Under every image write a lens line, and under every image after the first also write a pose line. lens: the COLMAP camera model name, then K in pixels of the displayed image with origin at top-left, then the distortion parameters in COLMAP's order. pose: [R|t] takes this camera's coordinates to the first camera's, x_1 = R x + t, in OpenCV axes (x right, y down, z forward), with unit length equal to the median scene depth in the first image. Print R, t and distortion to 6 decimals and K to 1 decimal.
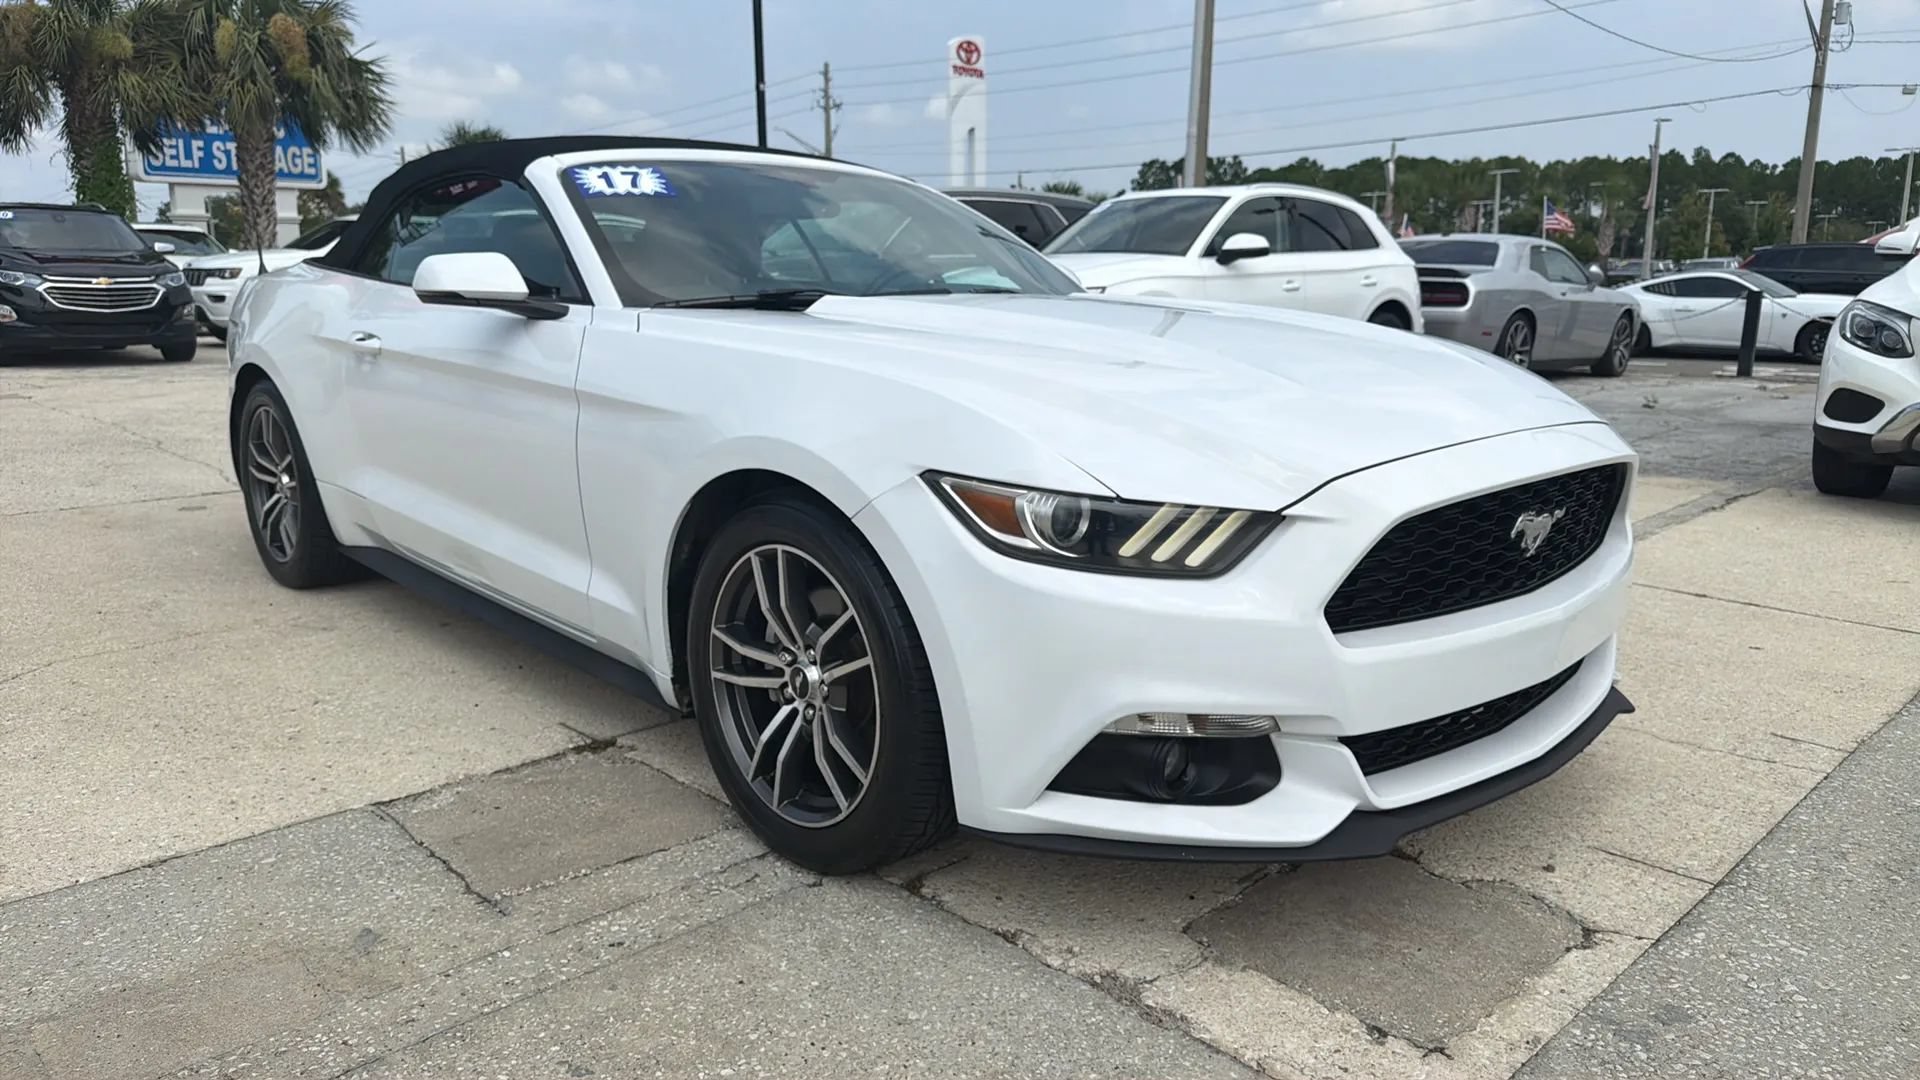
lens RADIAL K [[1297.3, 0, 960.6], [0, 1297.3, 545.6], [0, 0, 1]] dist [0.018910, -0.030358]
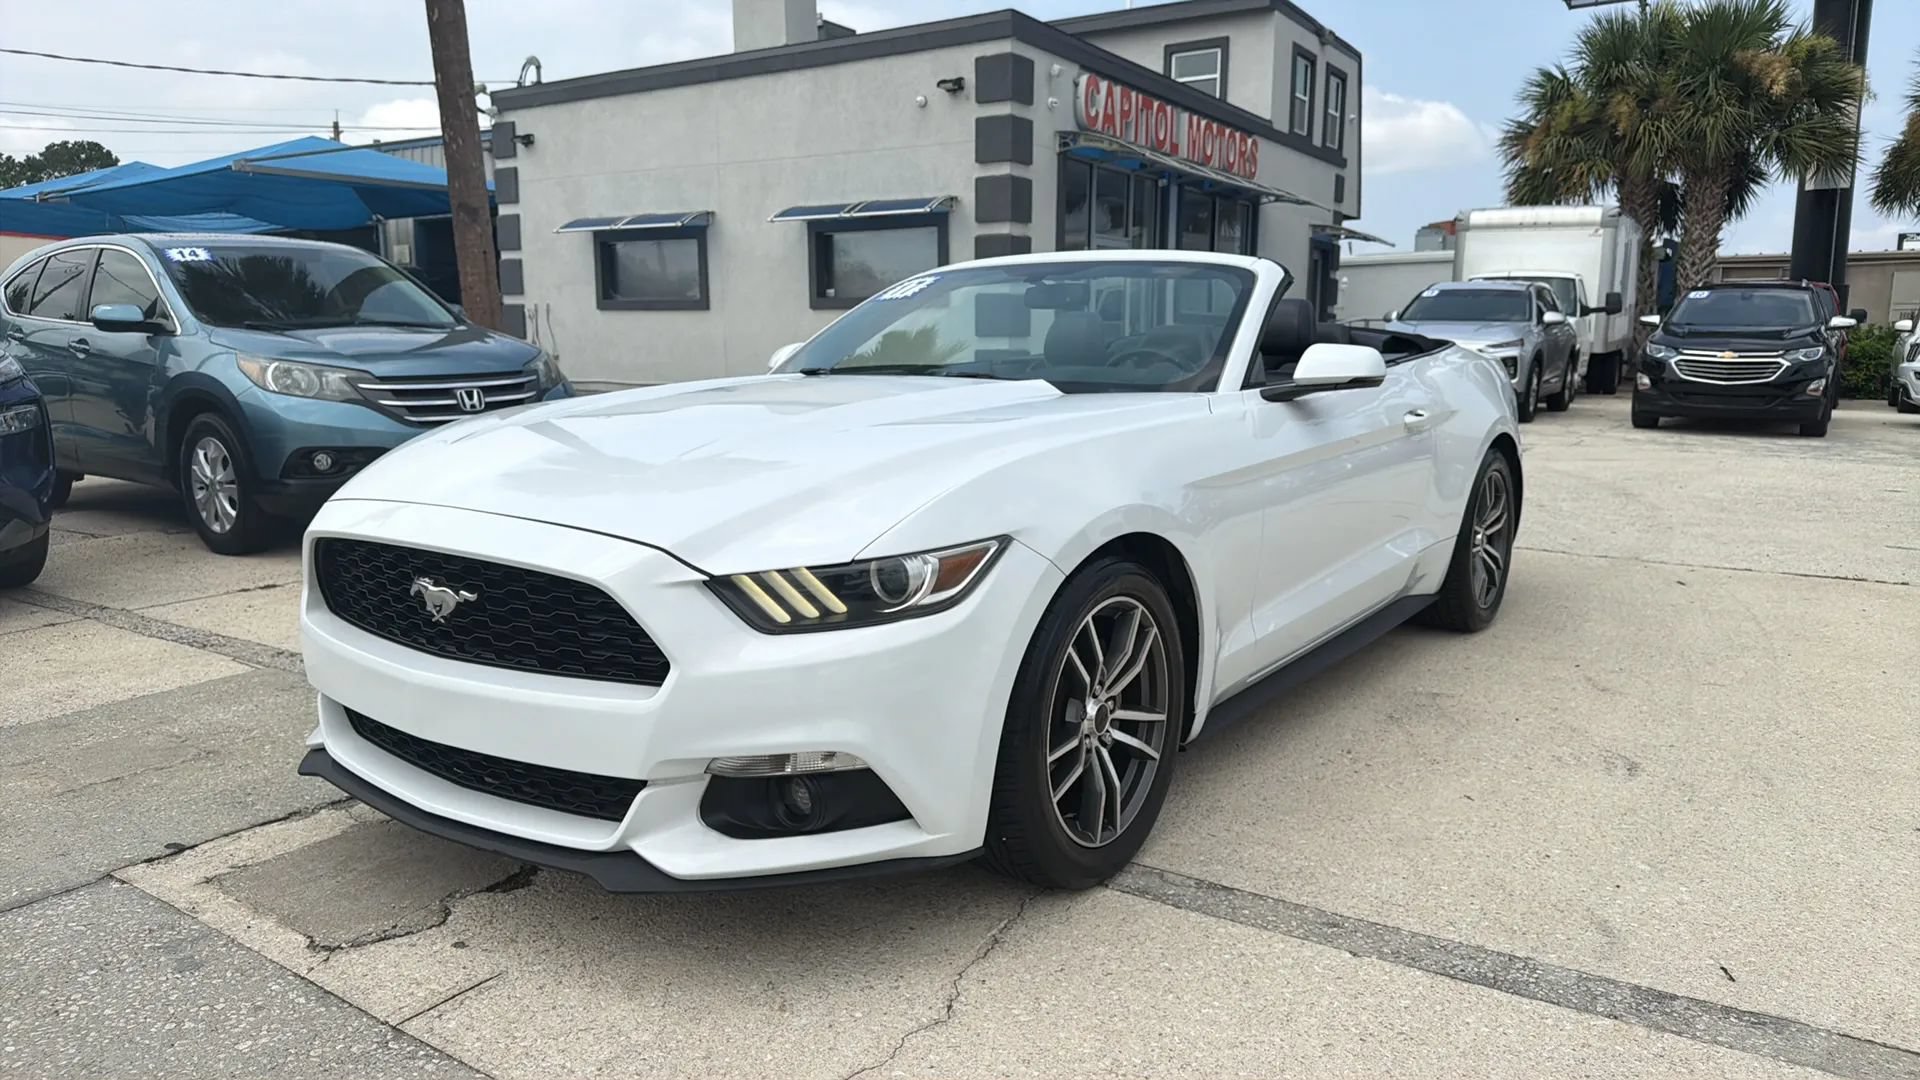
lens RADIAL K [[1298.3, 0, 958.4], [0, 1298.3, 538.6], [0, 0, 1]] dist [0.037227, -0.055715]
pose [[0.203052, 0.145344, -0.968321, 1.203050], [-0.202416, 0.973792, 0.103720, -0.199030], [0.958018, 0.174943, 0.227150, 0.885999]]
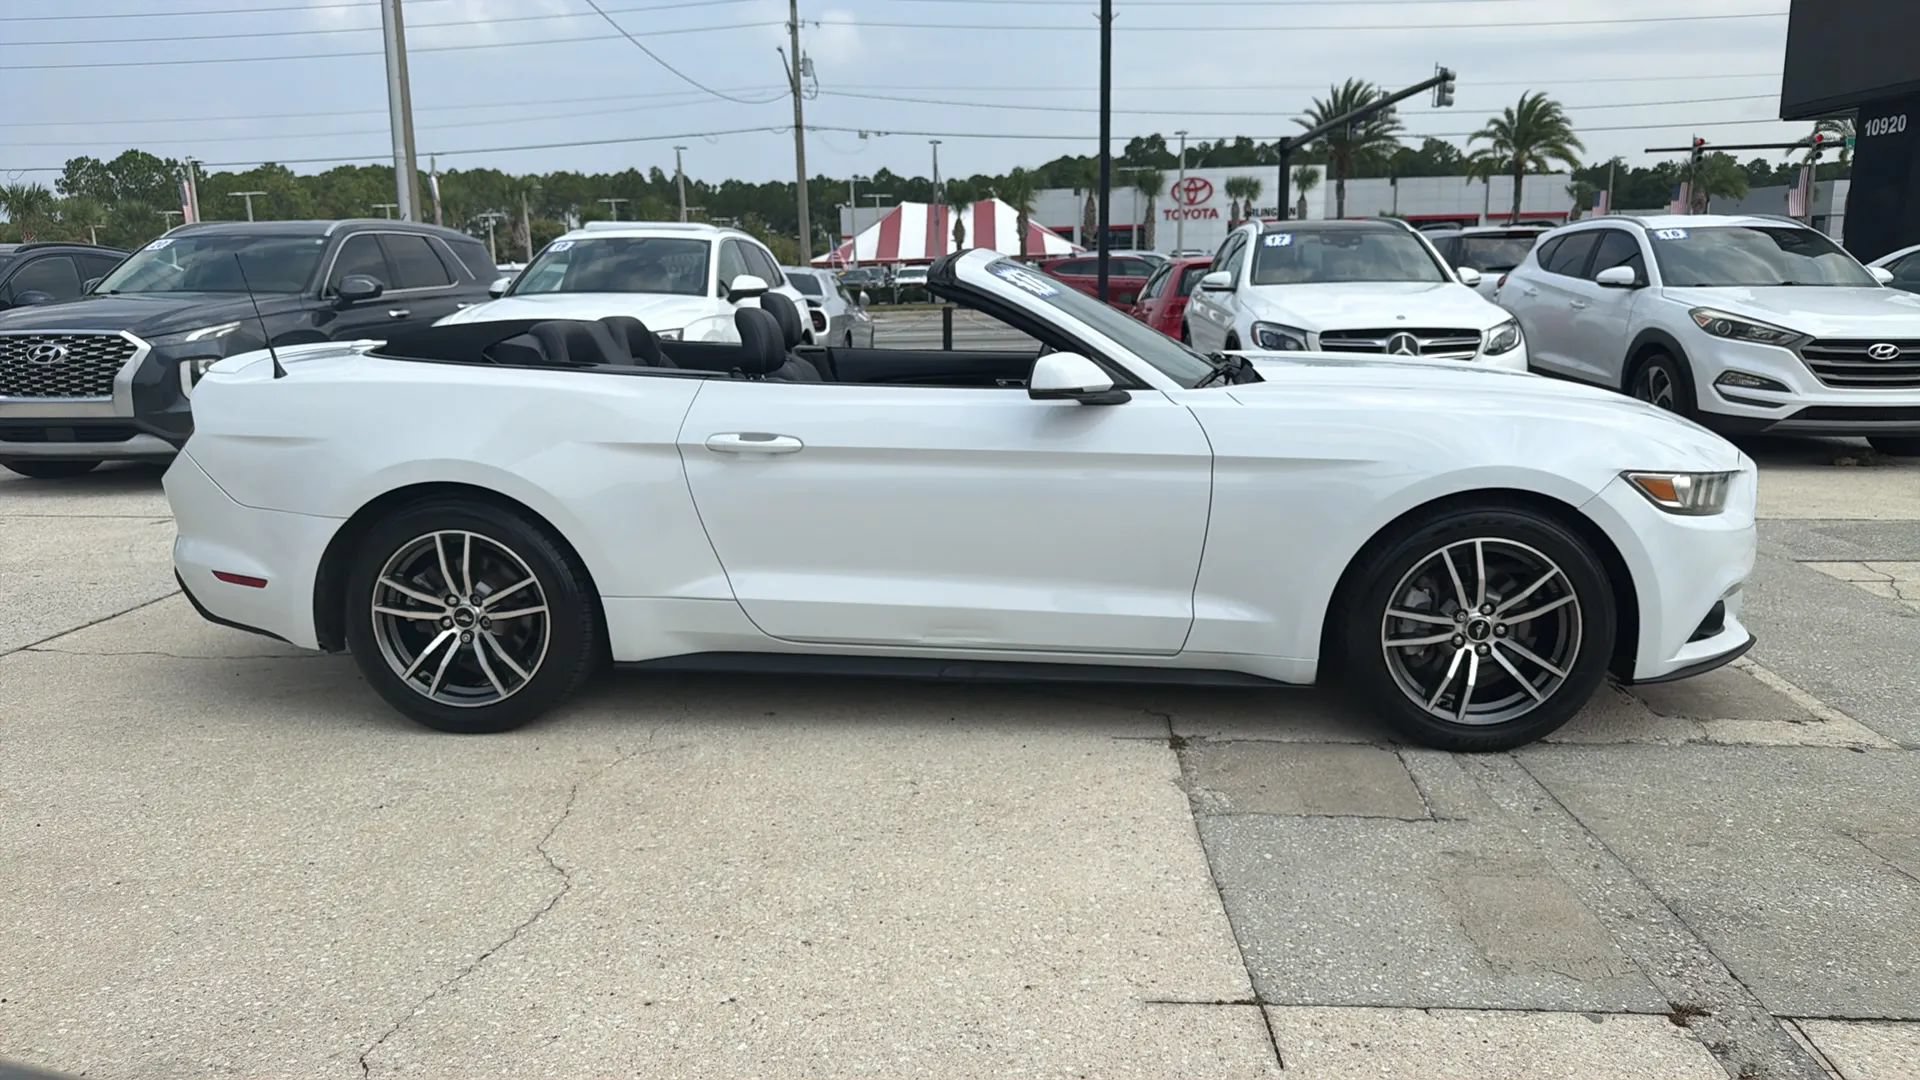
lens RADIAL K [[1297.1, 0, 960.0], [0, 1297.1, 540.0], [0, 0, 1]] dist [0.028931, -0.042703]
pose [[0.734942, -0.154506, 0.660294, -1.225251], [0.161358, 0.985576, 0.051021, -0.134633], [-0.658653, 0.069047, 0.749272, 0.210285]]
